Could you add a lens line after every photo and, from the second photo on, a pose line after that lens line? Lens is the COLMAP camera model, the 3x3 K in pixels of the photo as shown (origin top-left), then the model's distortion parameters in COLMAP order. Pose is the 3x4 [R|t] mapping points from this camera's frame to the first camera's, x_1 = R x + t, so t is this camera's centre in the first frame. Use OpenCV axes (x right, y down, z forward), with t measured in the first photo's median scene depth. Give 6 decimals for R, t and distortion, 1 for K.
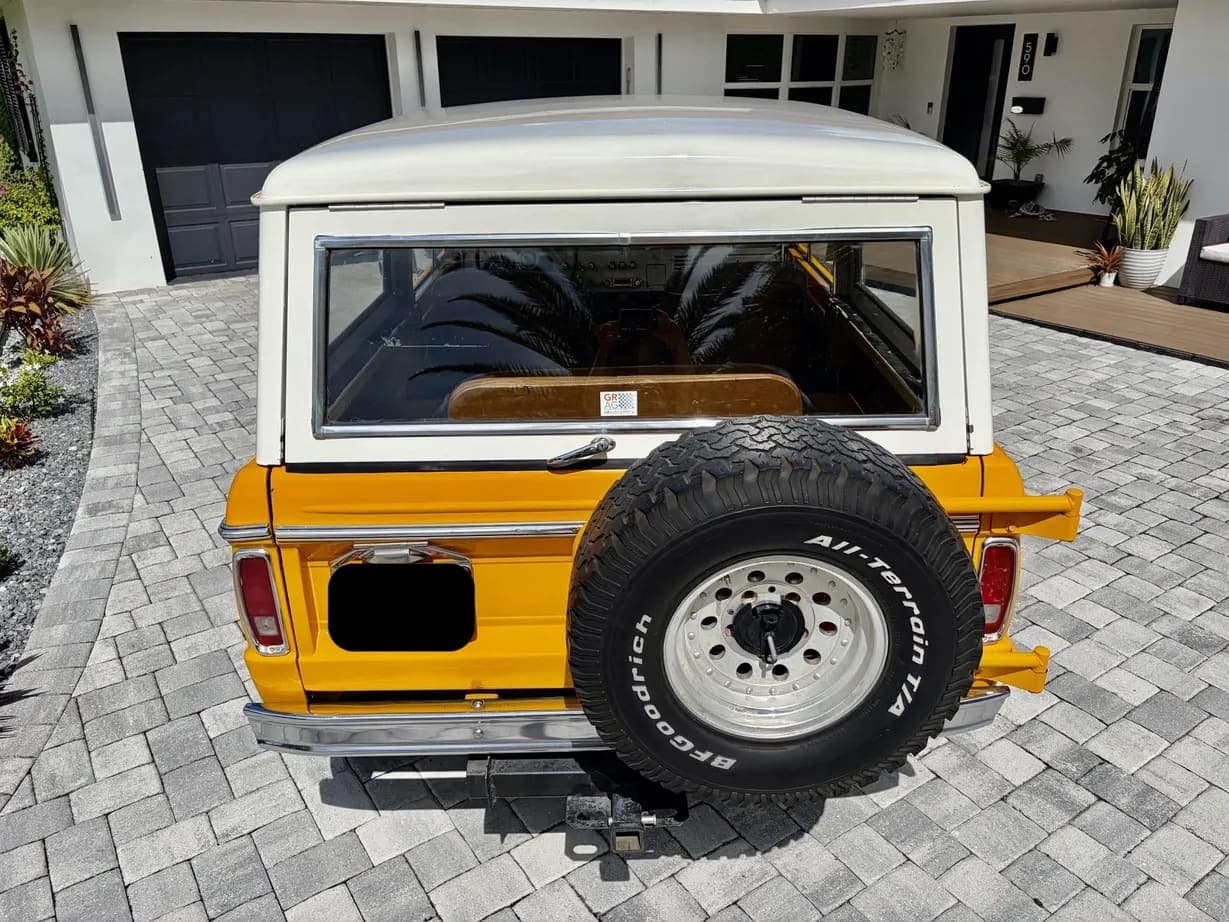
lens RADIAL K [[943.8, 0, 620.0], [0, 943.8, 468.0], [0, 0, 1]] dist [0.051684, -0.059043]
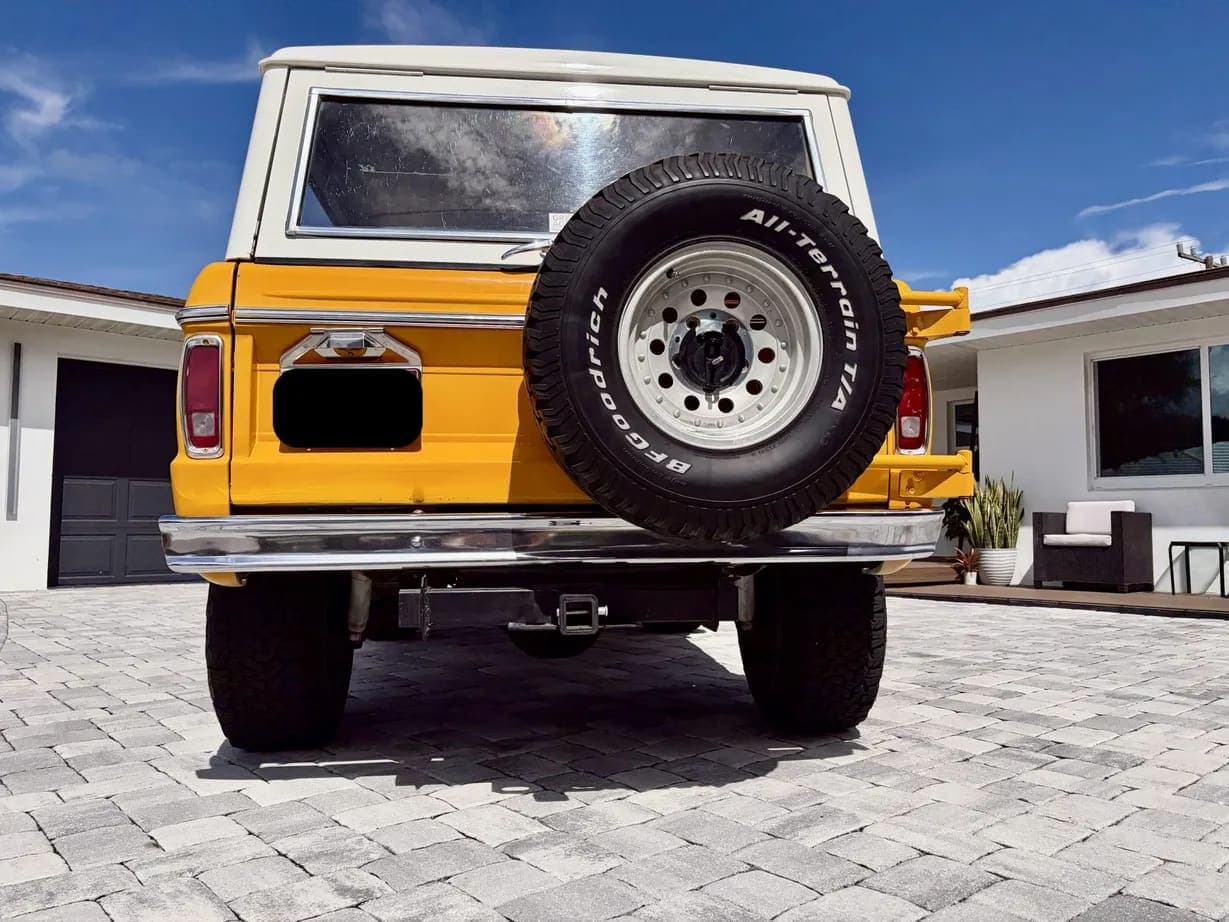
lens RADIAL K [[943.8, 0, 612.5], [0, 943.8, 455.9], [0, 0, 1]] dist [0.051684, -0.059043]
pose [[0.993698, 0.017128, 0.110777, -0.051646], [0.036636, 0.884356, -0.465373, 0.552200], [-0.105937, 0.466498, 0.878155, 0.093278]]
